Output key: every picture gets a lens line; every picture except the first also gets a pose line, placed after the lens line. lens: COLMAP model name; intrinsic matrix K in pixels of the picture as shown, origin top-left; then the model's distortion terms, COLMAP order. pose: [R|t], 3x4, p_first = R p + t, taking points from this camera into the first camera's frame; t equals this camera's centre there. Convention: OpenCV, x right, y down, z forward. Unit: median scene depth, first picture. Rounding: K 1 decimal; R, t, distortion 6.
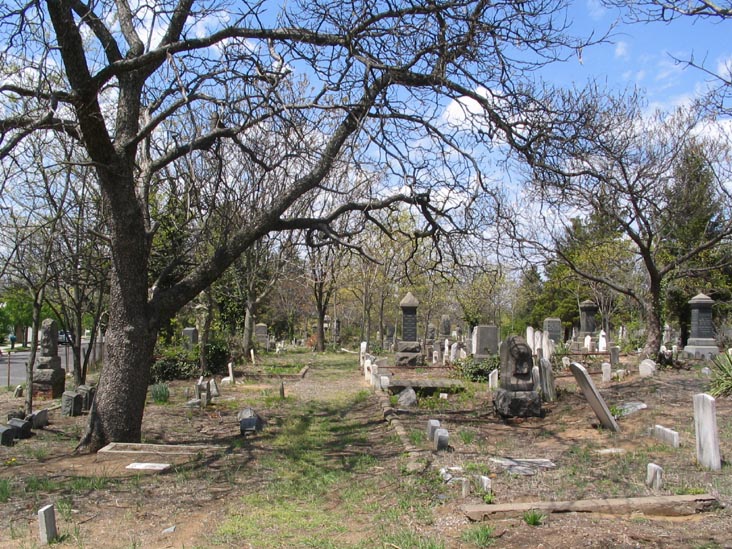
lens RADIAL K [[761.2, 0, 365.5], [0, 761.2, 290.7], [0, 0, 1]] dist [-0.167938, 0.161723]
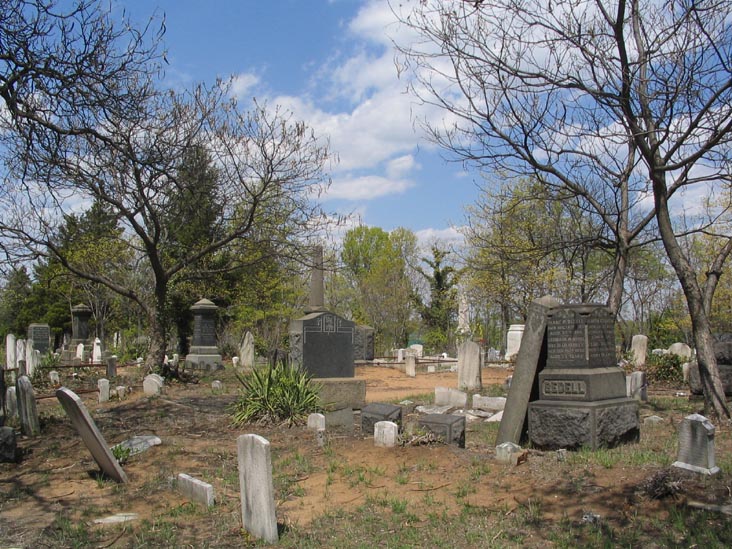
lens RADIAL K [[761.2, 0, 365.5], [0, 761.2, 290.7], [0, 0, 1]] dist [-0.167938, 0.161723]
pose [[0.793974, 0.026213, 0.607386, 0.042891], [-0.021594, 0.999656, -0.014915, 0.004666], [-0.607568, -0.001274, 0.794267, 0.151399]]
